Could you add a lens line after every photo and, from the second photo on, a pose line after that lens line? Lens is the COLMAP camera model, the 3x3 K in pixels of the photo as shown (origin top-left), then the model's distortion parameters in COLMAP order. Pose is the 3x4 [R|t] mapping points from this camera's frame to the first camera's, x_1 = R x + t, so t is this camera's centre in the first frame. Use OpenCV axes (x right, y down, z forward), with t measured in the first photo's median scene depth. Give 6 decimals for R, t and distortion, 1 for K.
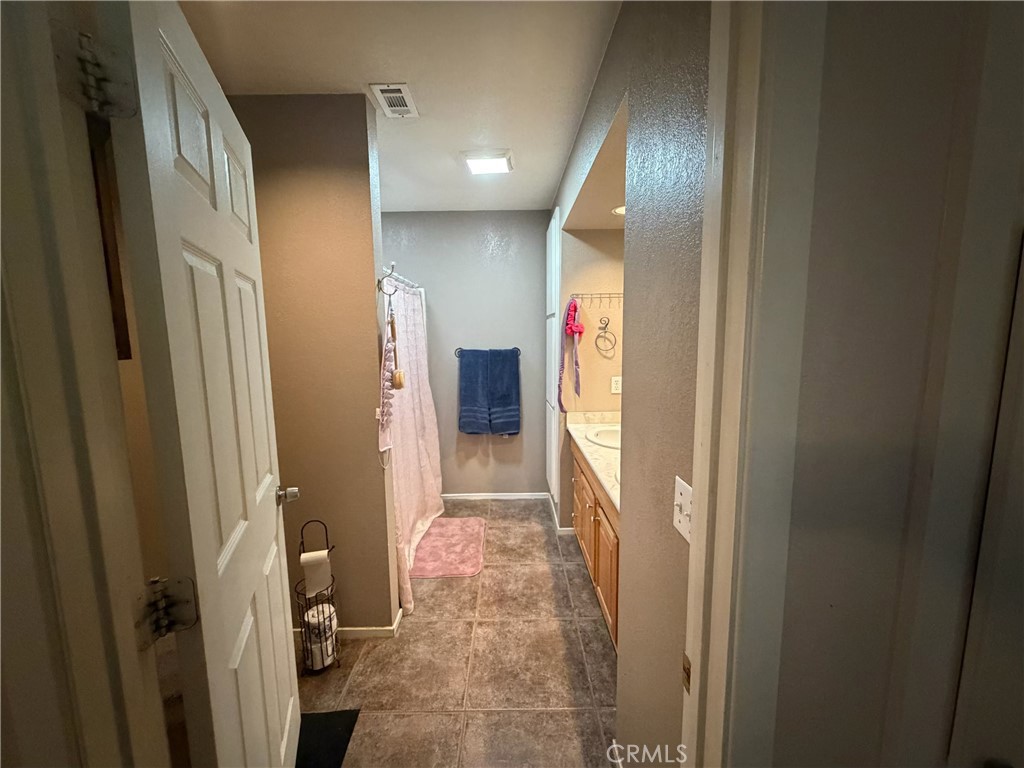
lens RADIAL K [[405.5, 0, 513.2], [0, 405.5, 383.1], [0, 0, 1]] dist [-0.004078, 0.000583]
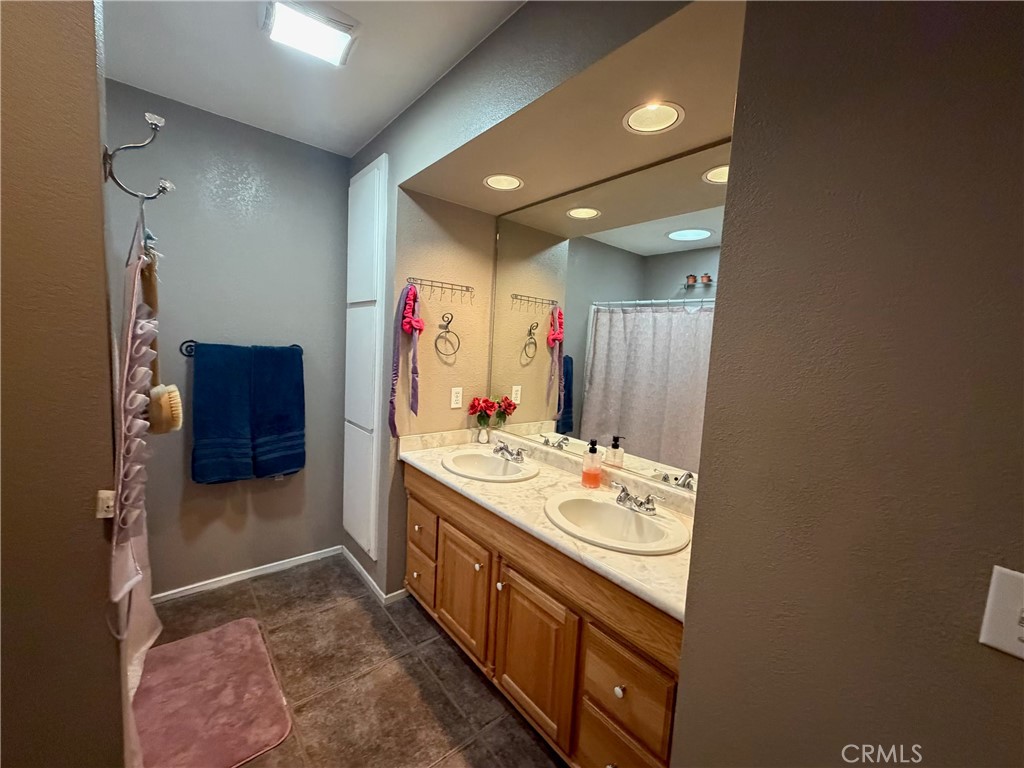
lens RADIAL K [[405.5, 0, 511.0], [0, 405.5, 383.4], [0, 0, 1]] dist [-0.004078, 0.000583]
pose [[0.769796, -0.006220, 0.638260, -0.182311], [0.011029, 0.999933, -0.003557, -0.020088], [-0.638195, 0.009778, 0.769813, 0.304239]]
